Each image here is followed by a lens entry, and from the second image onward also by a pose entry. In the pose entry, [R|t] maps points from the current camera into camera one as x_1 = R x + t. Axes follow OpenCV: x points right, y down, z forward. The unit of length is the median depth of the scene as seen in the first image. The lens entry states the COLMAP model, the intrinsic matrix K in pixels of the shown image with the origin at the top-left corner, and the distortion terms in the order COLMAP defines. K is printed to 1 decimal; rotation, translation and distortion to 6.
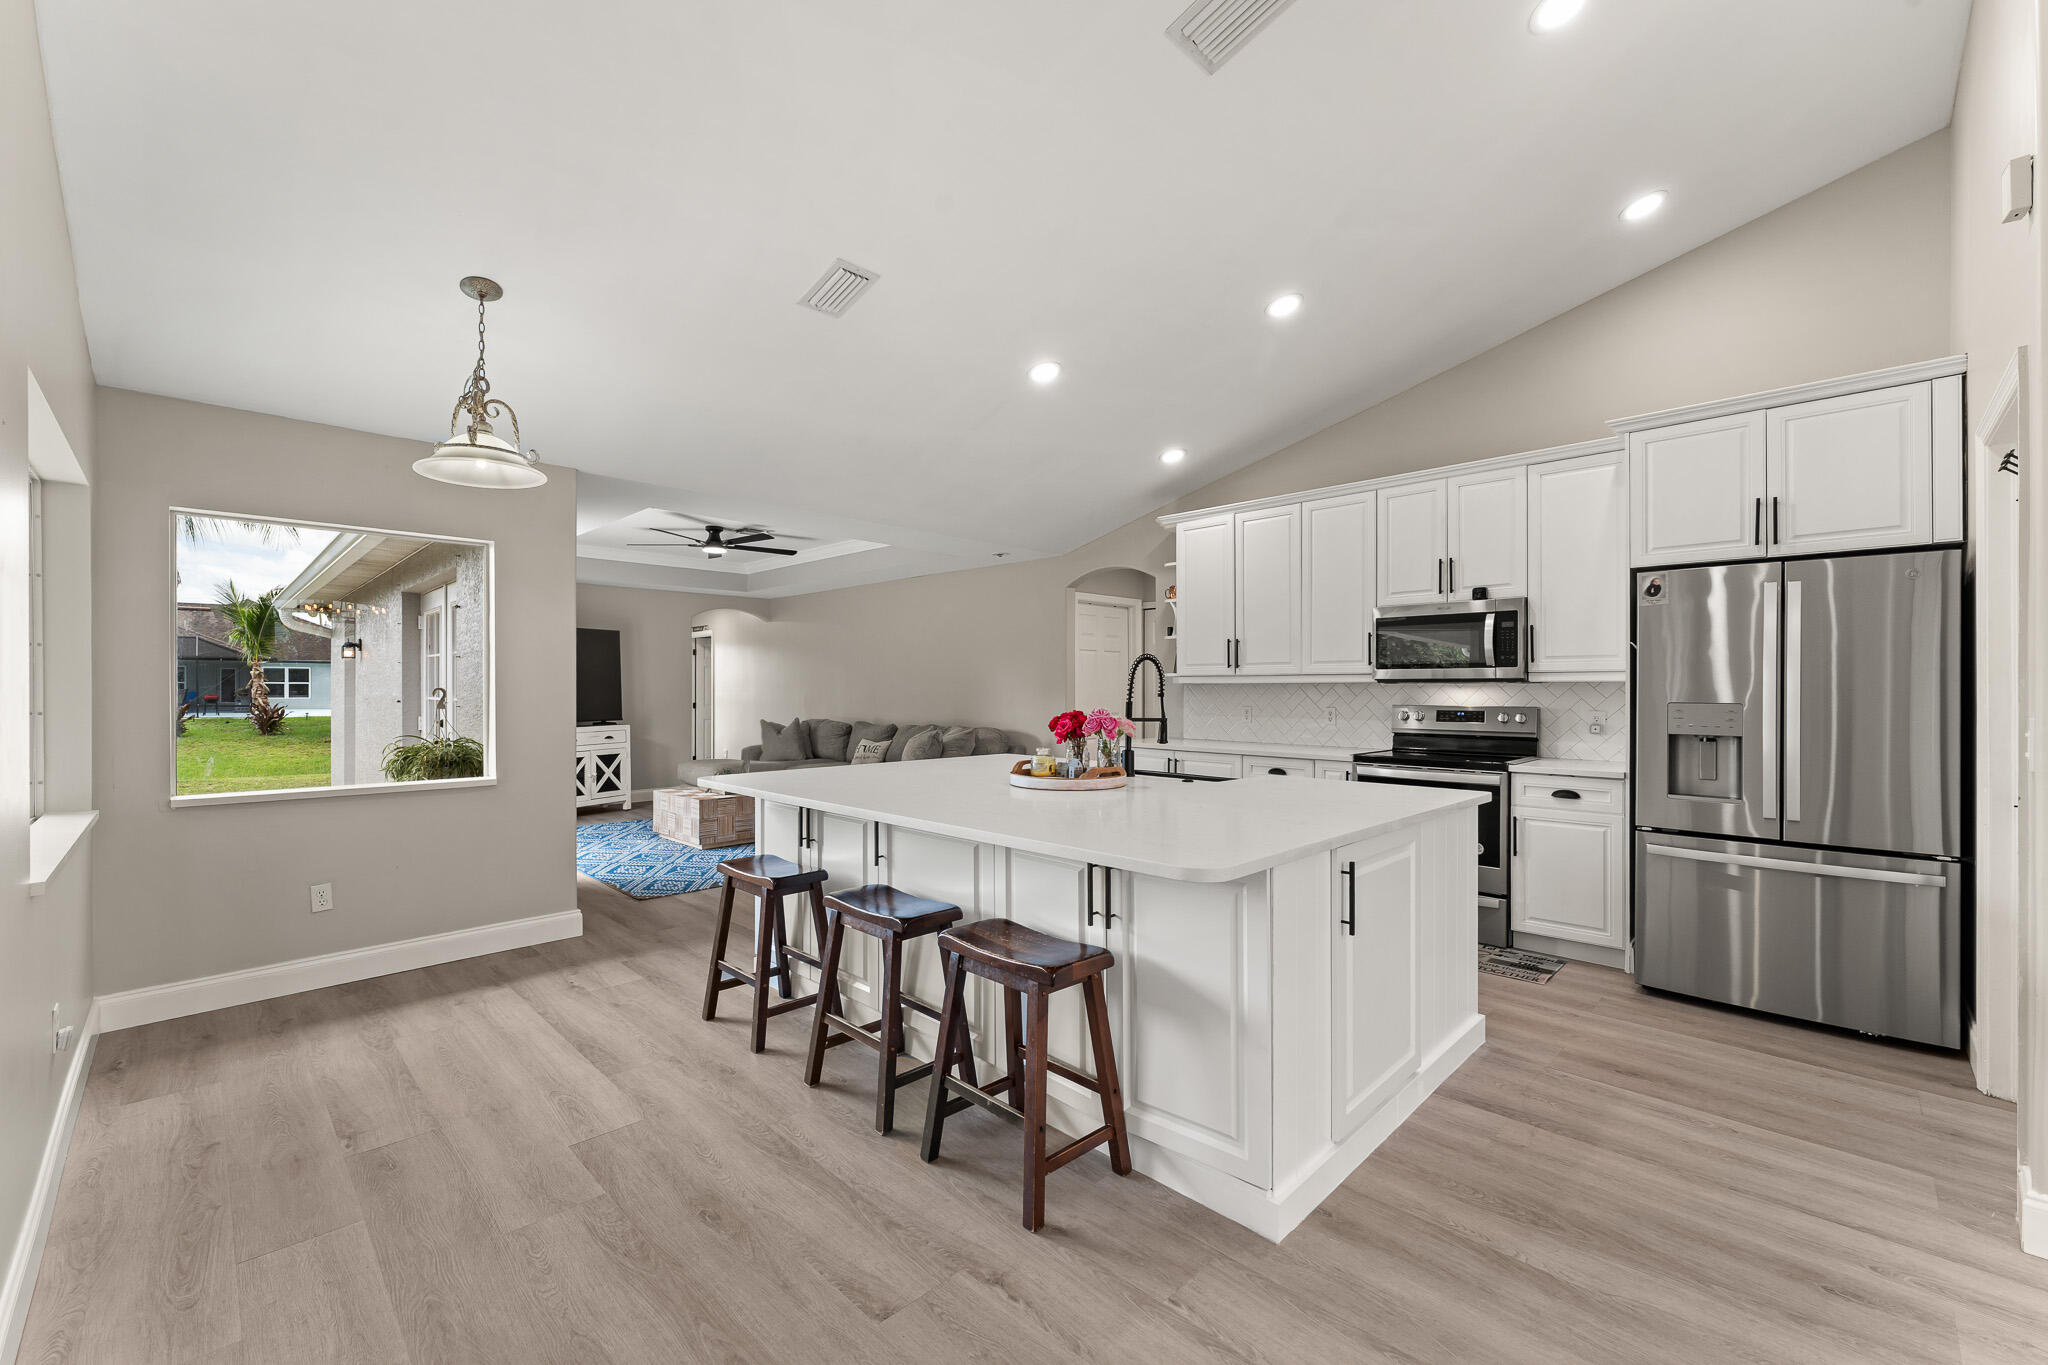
lens RADIAL K [[824.2, 0, 1015.9], [0, 824.2, 693.4], [0, 0, 1]] dist [-0.003595, 0.000212]
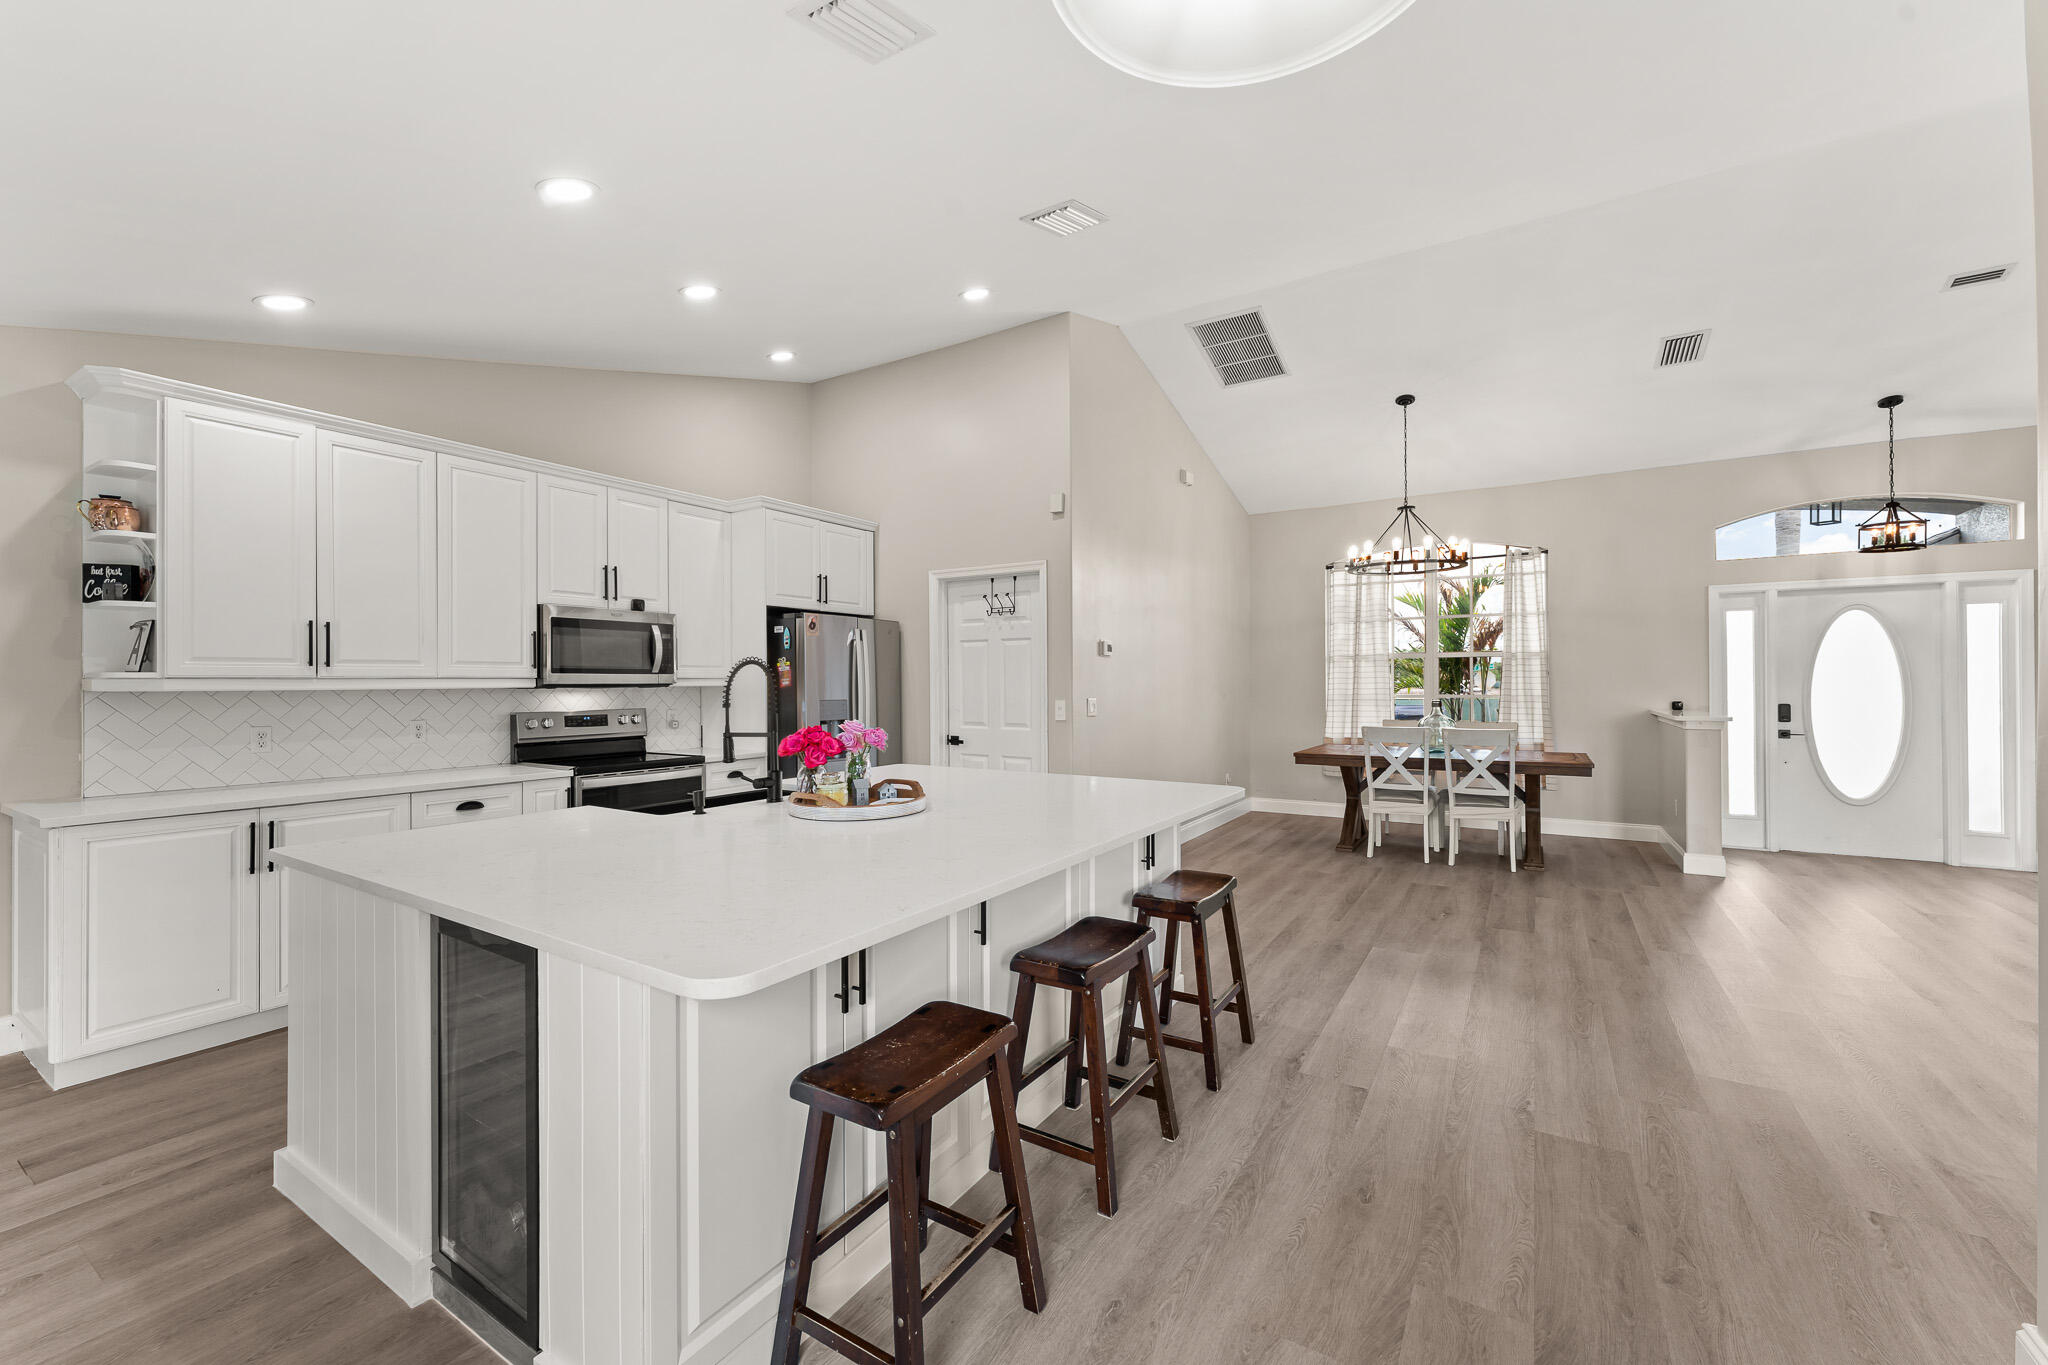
lens RADIAL K [[824.2, 0, 1011.1], [0, 824.2, 687.0], [0, 0, 1]] dist [-0.003595, 0.000212]
pose [[-0.220397, -0.005161, 0.975397, -0.672610], [0.011239, 0.999906, 0.007831, -0.019397], [-0.975345, 0.012689, -0.220319, 0.860573]]
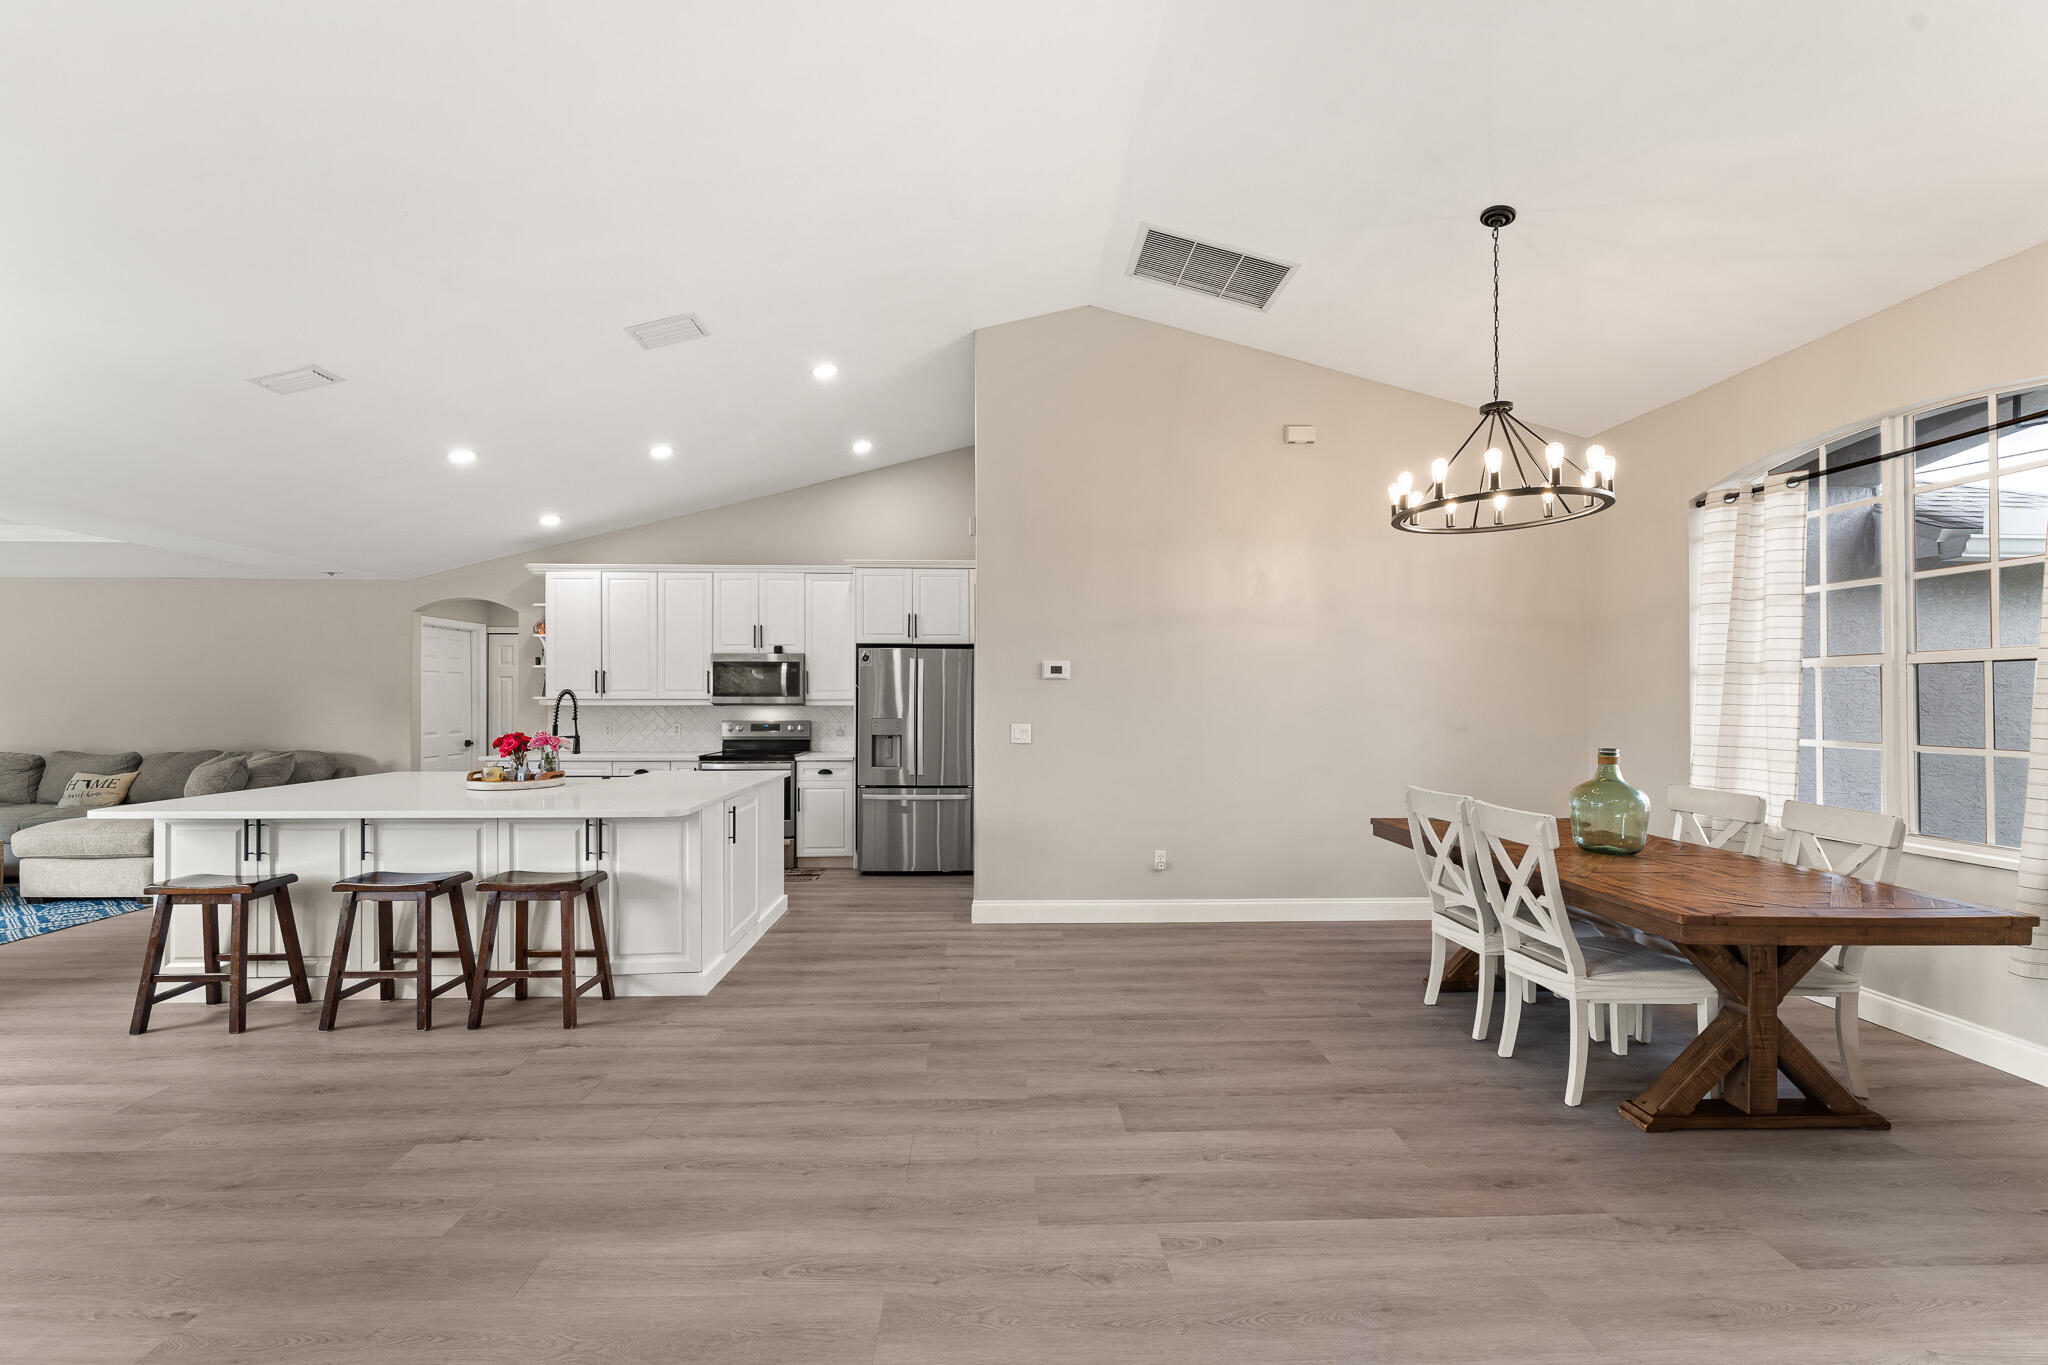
lens RADIAL K [[824.2, 0, 1014.0], [0, 824.2, 687.5], [0, 0, 1]] dist [-0.003595, 0.000212]
pose [[0.684364, 0.008918, 0.729086, -0.309617], [0.004020, 0.999864, -0.016004, -0.024168], [-0.729129, 0.013884, 0.684235, -0.455027]]
